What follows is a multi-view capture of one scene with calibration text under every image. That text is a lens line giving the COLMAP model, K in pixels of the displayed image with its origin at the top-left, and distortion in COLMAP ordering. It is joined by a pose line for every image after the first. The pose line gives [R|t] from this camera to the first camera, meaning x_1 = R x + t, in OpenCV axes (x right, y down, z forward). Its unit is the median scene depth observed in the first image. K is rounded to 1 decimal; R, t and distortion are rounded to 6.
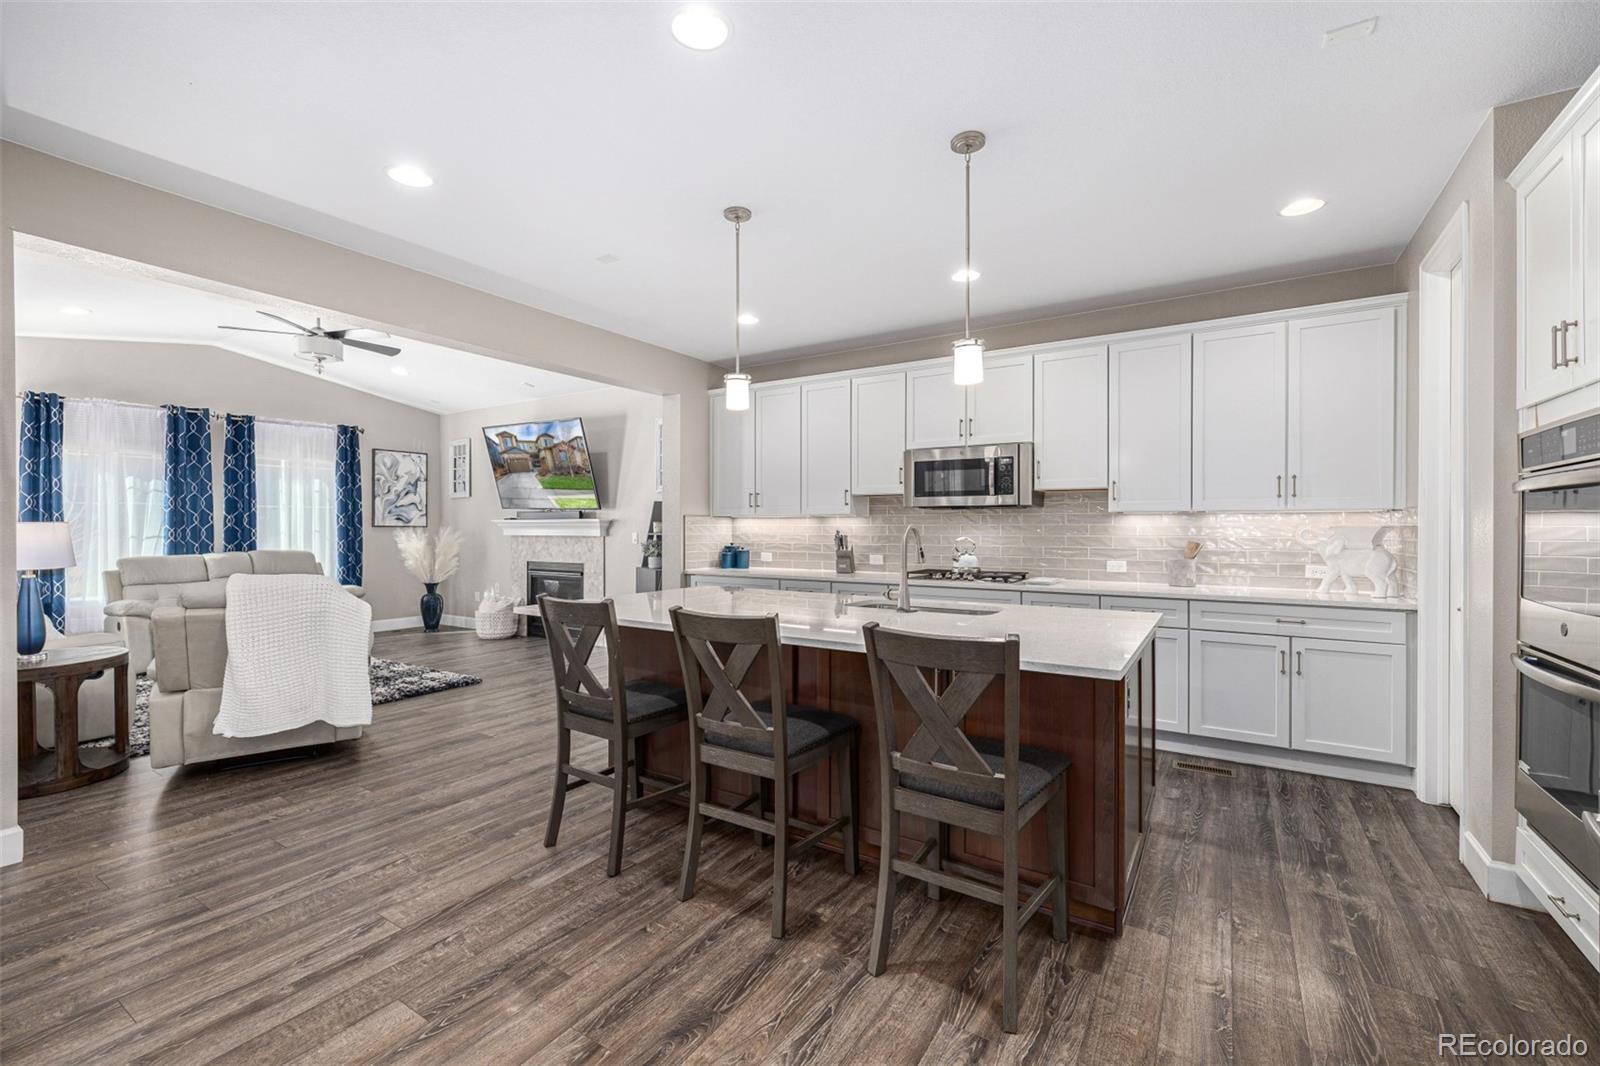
lens RADIAL K [[668.5, 0, 801.3], [0, 668.5, 531.9], [0, 0, 1]] dist [0.001424, -0.000848]
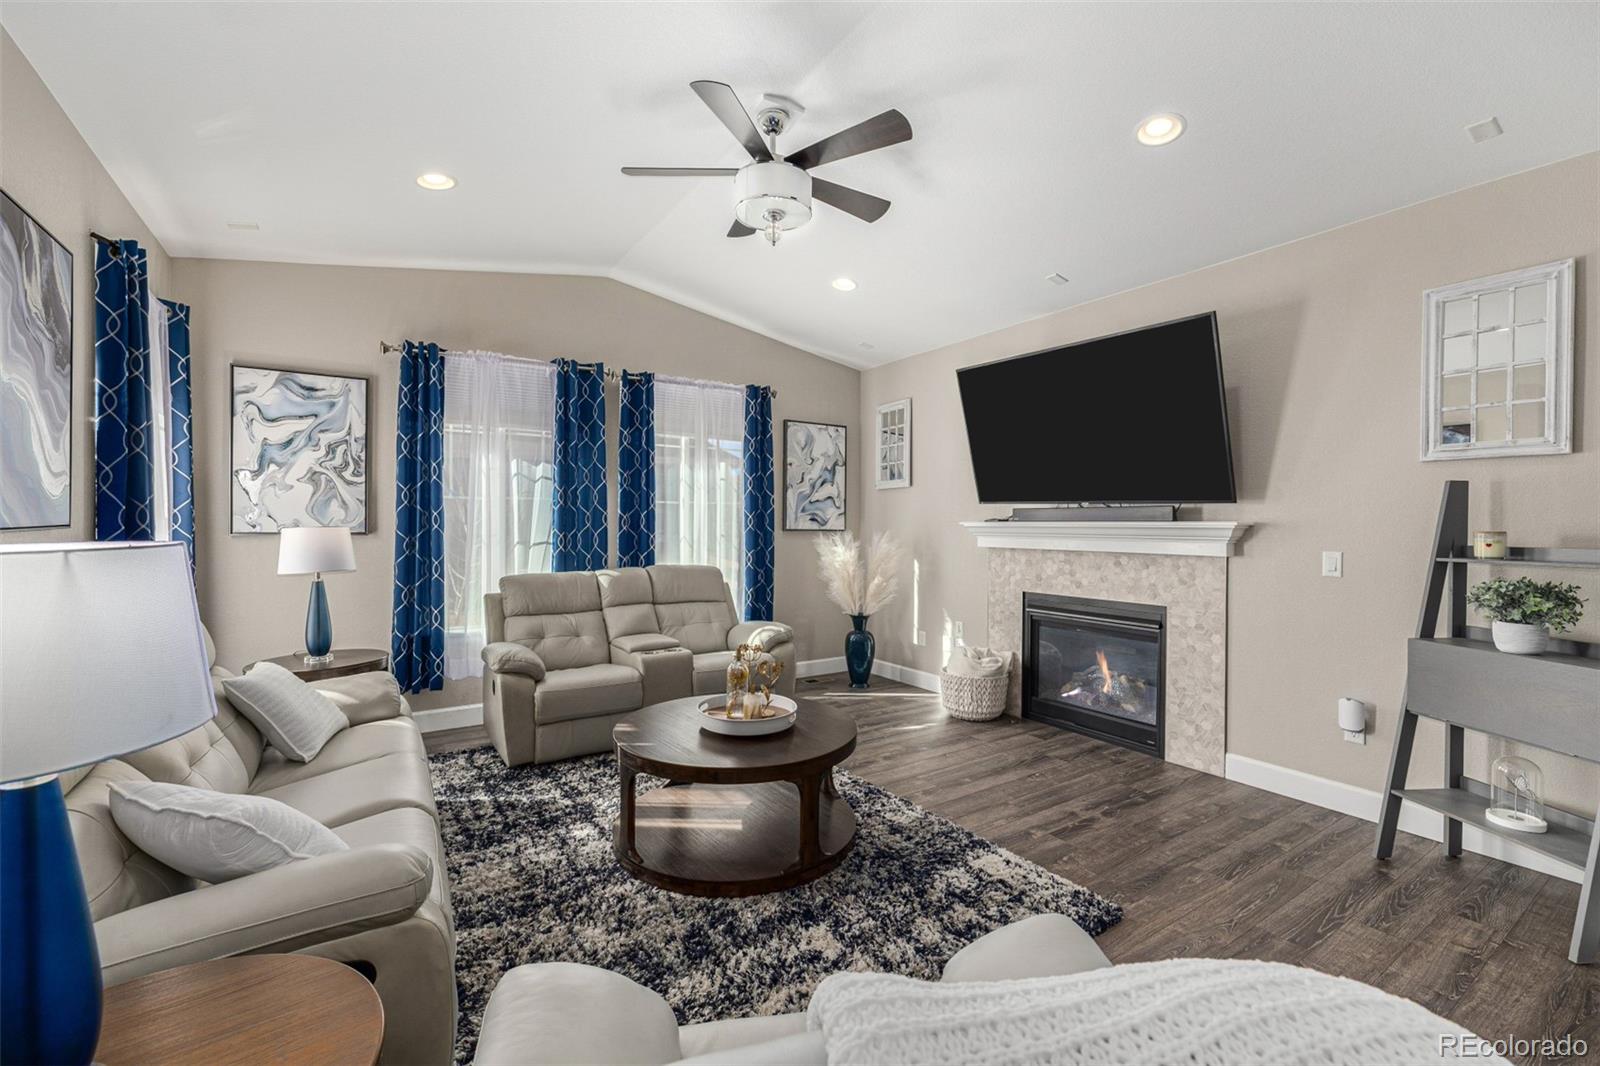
lens RADIAL K [[668.5, 0, 802.2], [0, 668.5, 526.7], [0, 0, 1]] dist [0.001424, -0.000848]
pose [[0.912007, 0.007283, -0.410109, -0.605414], [-0.009357, 0.999952, -0.003052, -0.017717], [0.410067, 0.006621, 0.912031, 0.665378]]
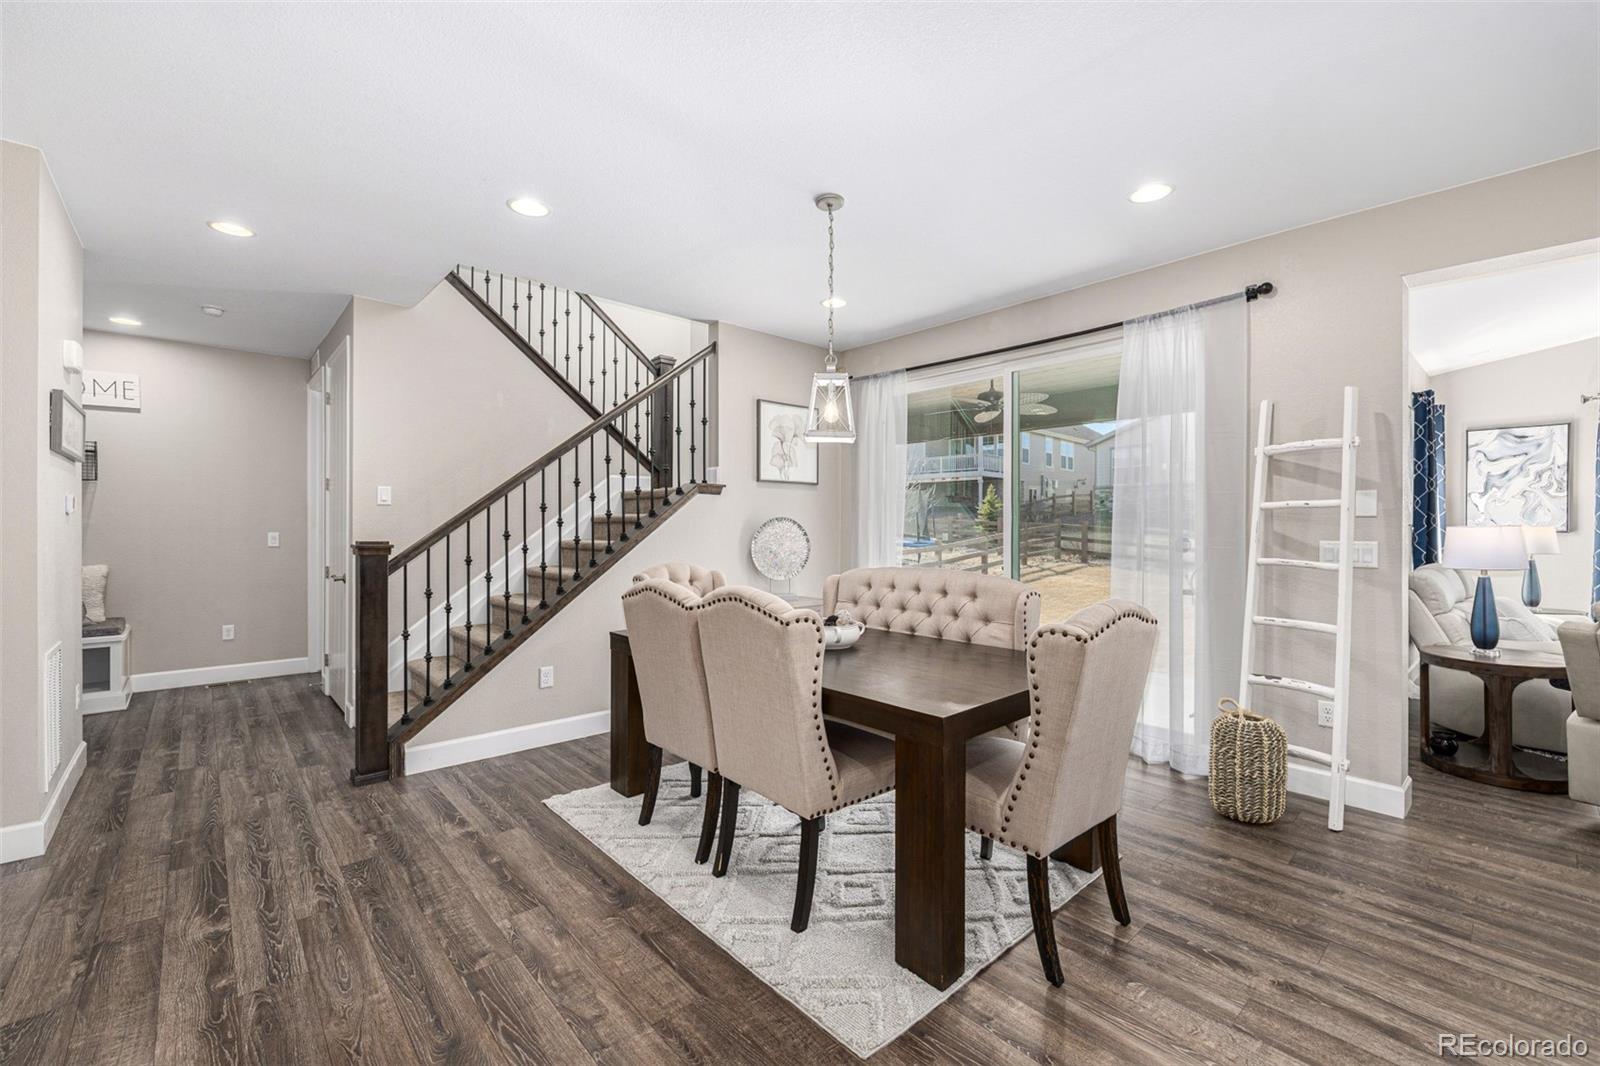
lens RADIAL K [[668.5, 0, 794.1], [0, 668.5, 529.5], [0, 0, 1]] dist [0.001424, -0.000848]
pose [[-0.275394, 0.004041, -0.961323, 0.135014], [-0.010178, 0.999923, 0.007119, -0.003499], [0.961277, 0.011745, -0.275332, 0.170392]]
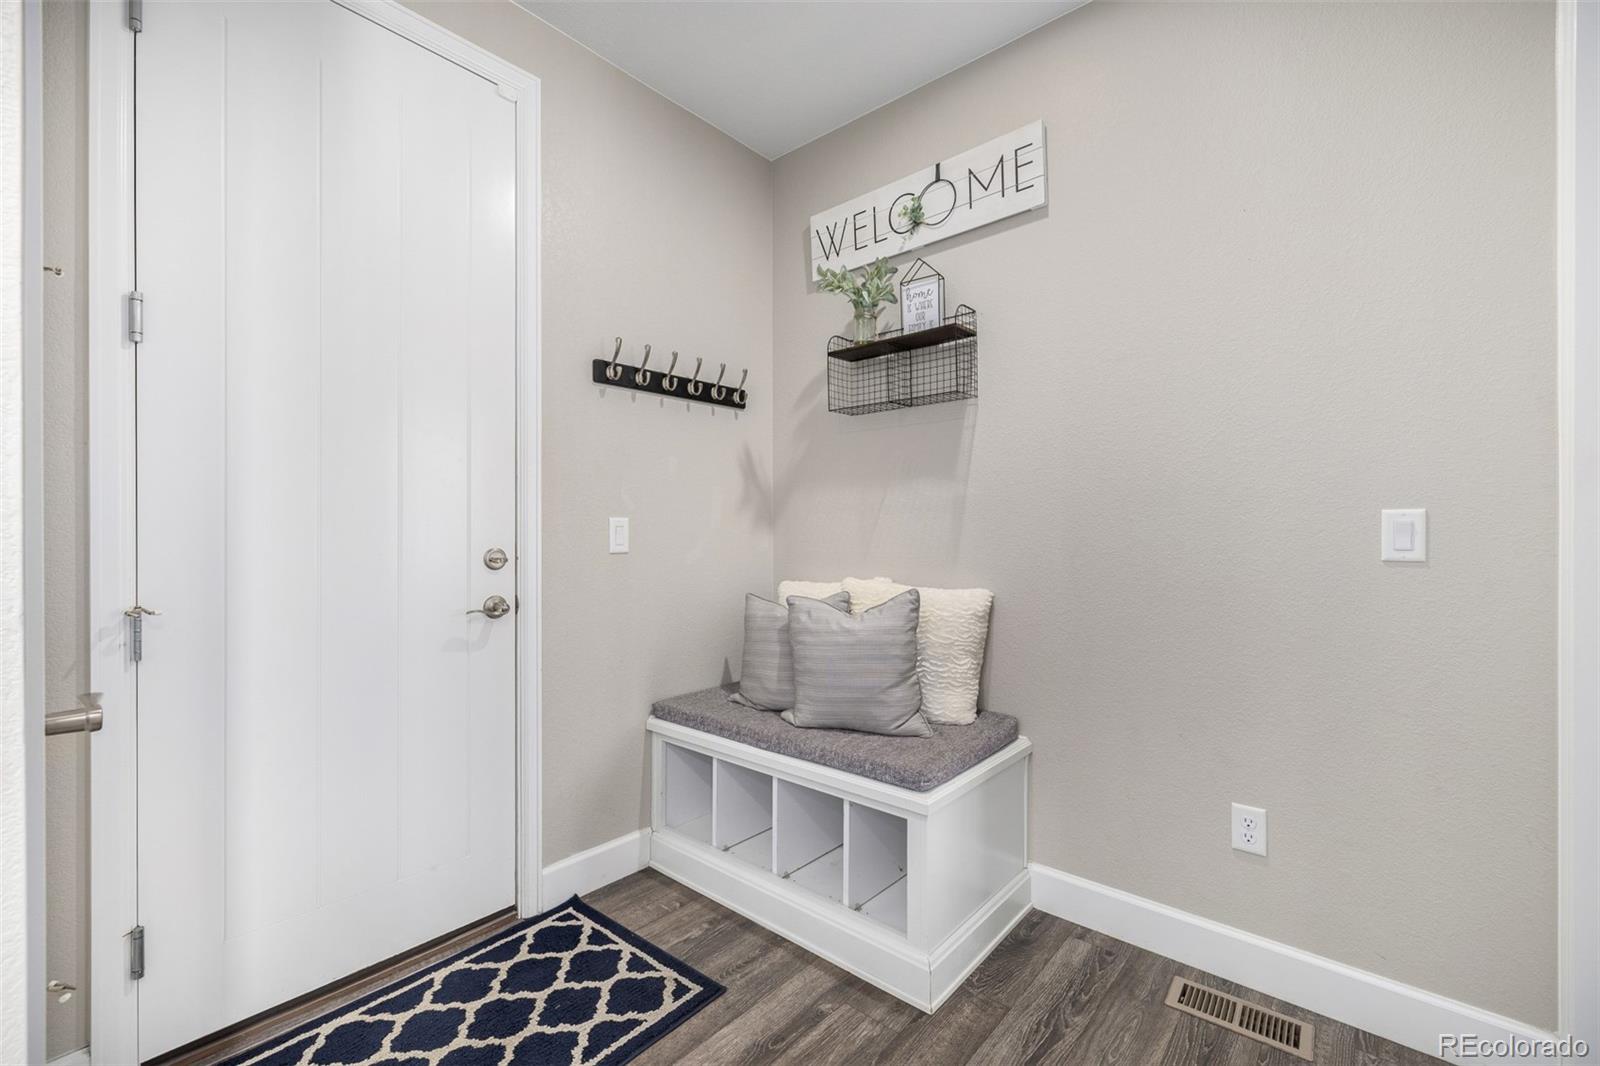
lens RADIAL K [[668.5, 0, 804.3], [0, 668.5, 530.6], [0, 0, 1]] dist [0.001424, -0.000848]
pose [[-0.988547, 0.004443, 0.150850, -0.571217], [0.005099, 0.999979, 0.003967, 0.030942], [-0.150829, 0.004691, -0.988549, -0.754205]]
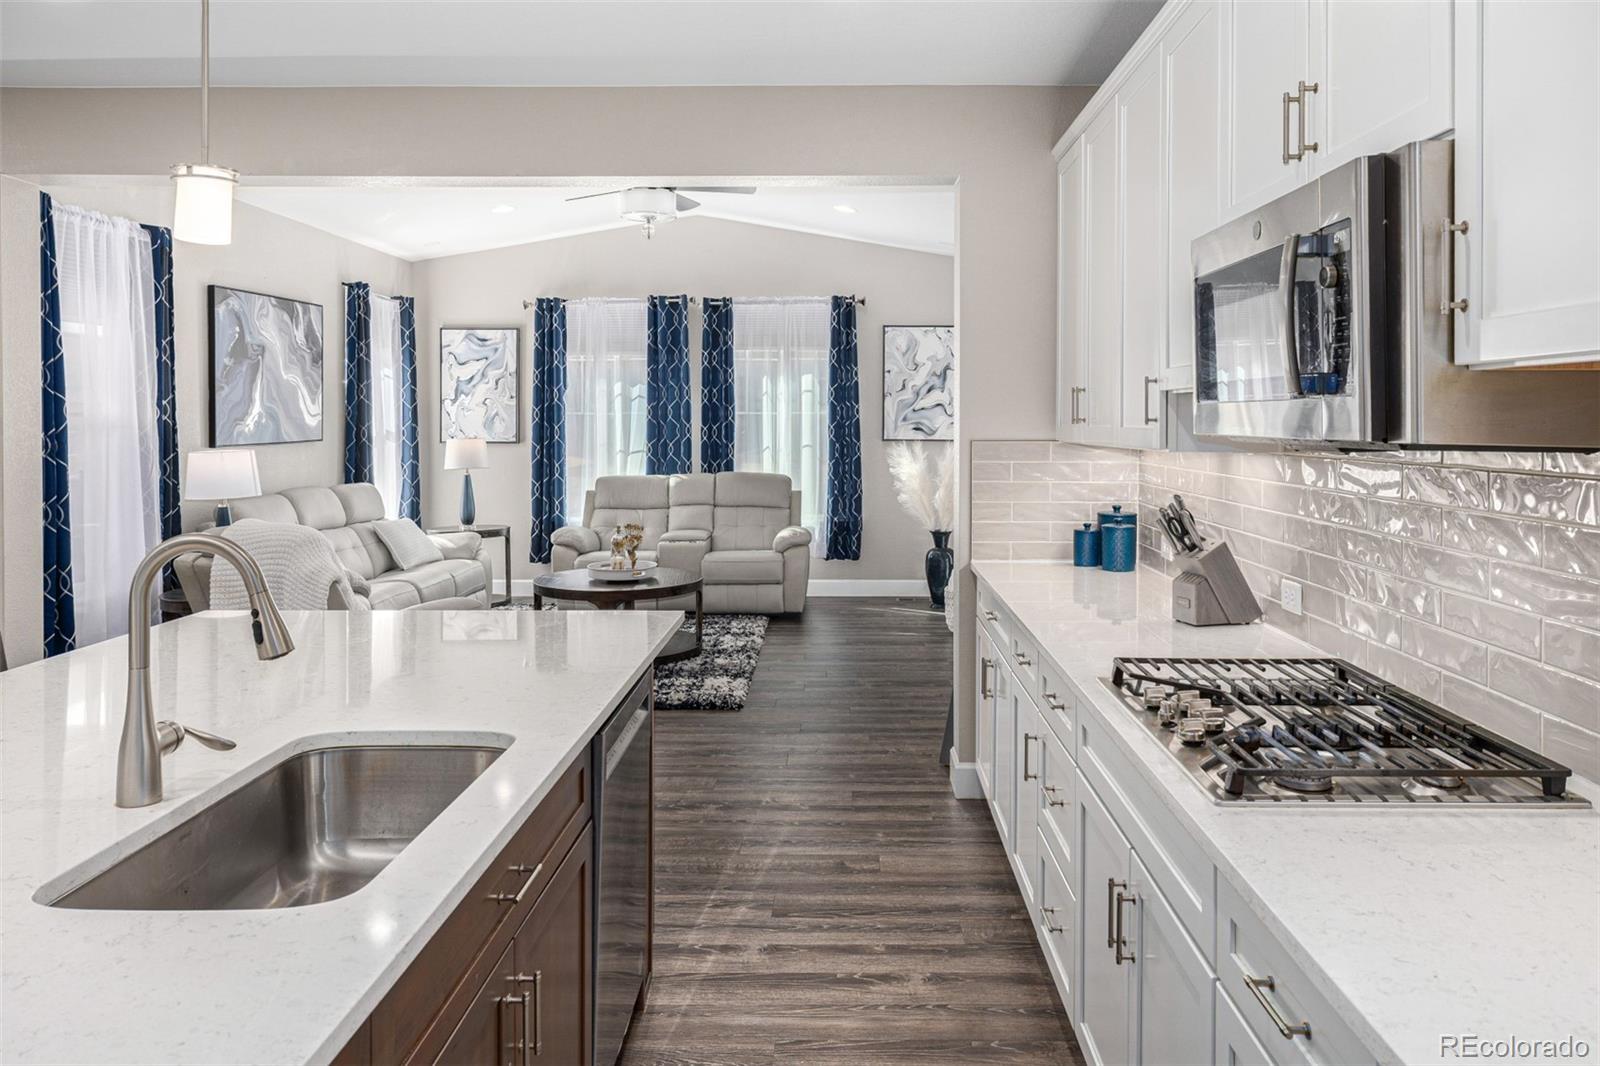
lens RADIAL K [[1119.5, 0, 849.9], [0, 1119.5, 426.6], [0, 0, 1]] dist [0.000069, -0.002393]
pose [[0.535218, 0.007274, -0.844682, 0.535175], [-0.007012, 0.999967, 0.004168, -0.047639], [0.844685, 0.003692, 0.535251, 0.664854]]
